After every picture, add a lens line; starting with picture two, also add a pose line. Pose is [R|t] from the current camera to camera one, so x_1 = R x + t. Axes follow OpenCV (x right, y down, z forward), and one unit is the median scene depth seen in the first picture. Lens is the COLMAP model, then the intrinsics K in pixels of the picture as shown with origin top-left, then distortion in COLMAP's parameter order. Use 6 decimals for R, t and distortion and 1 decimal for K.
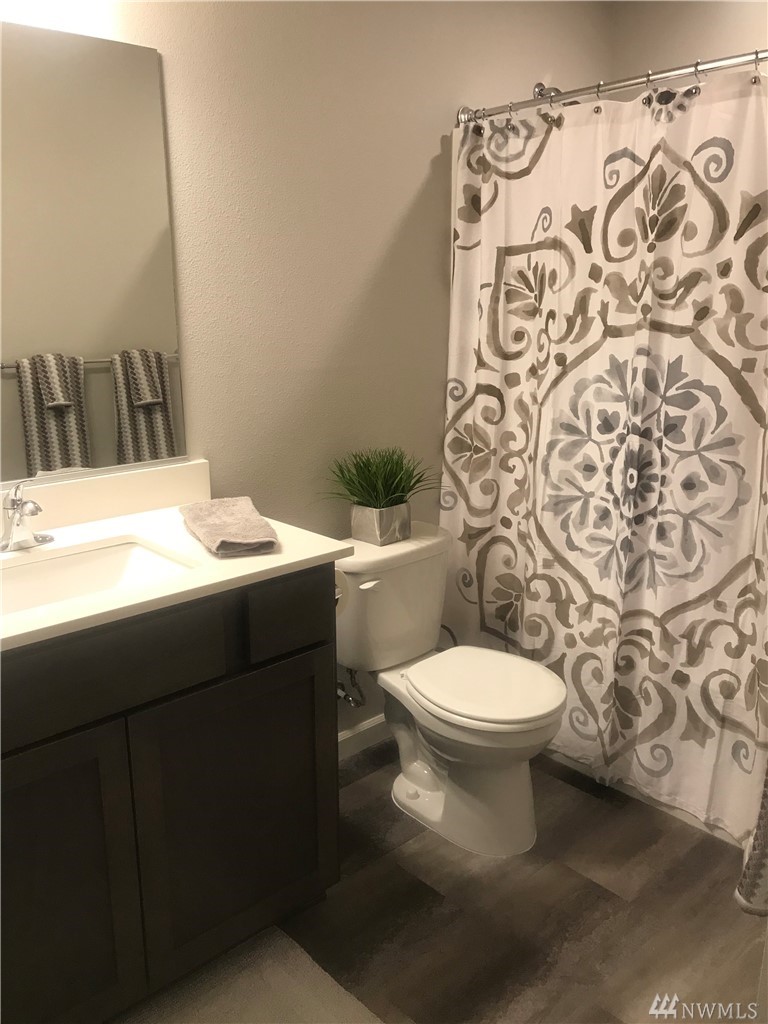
lens RADIAL K [[841.5, 0, 386.8], [0, 841.5, 511.5], [0, 0, 1]] dist [0.042334, -0.051607]
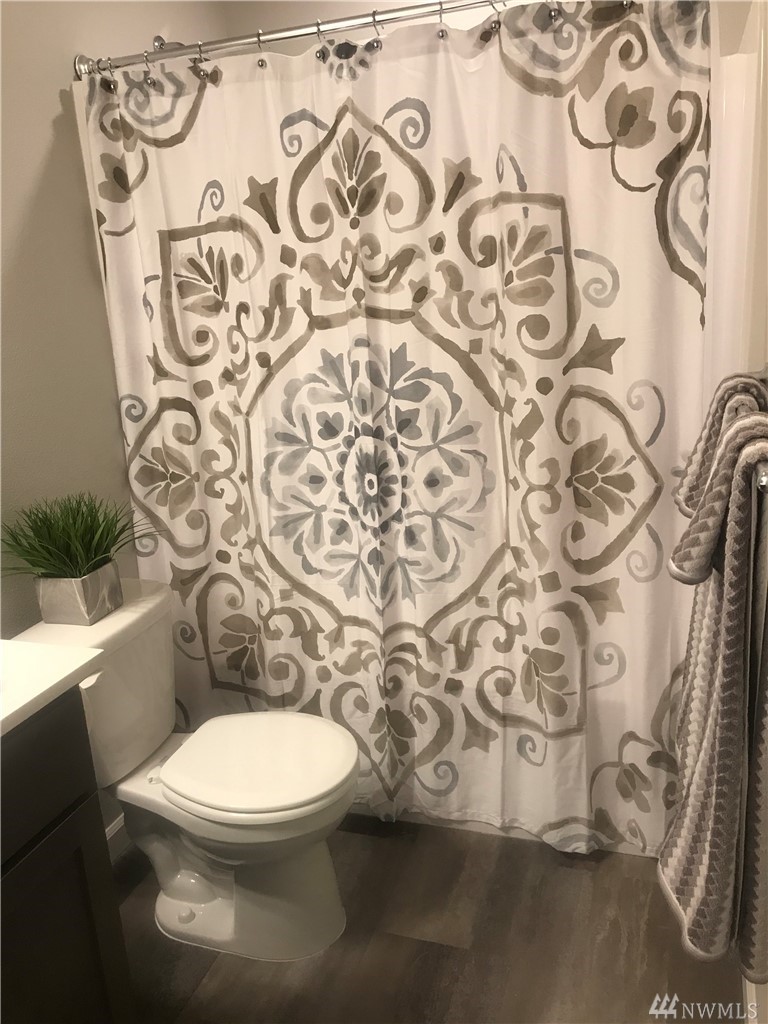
lens RADIAL K [[841.5, 0, 381.6], [0, 841.5, 511.0], [0, 0, 1]] dist [0.042334, -0.051607]
pose [[0.877827, -0.180257, 0.443764, -0.097516], [0.177446, 0.982947, 0.048259, -0.050446], [-0.444895, 0.036381, 0.894843, 0.192440]]
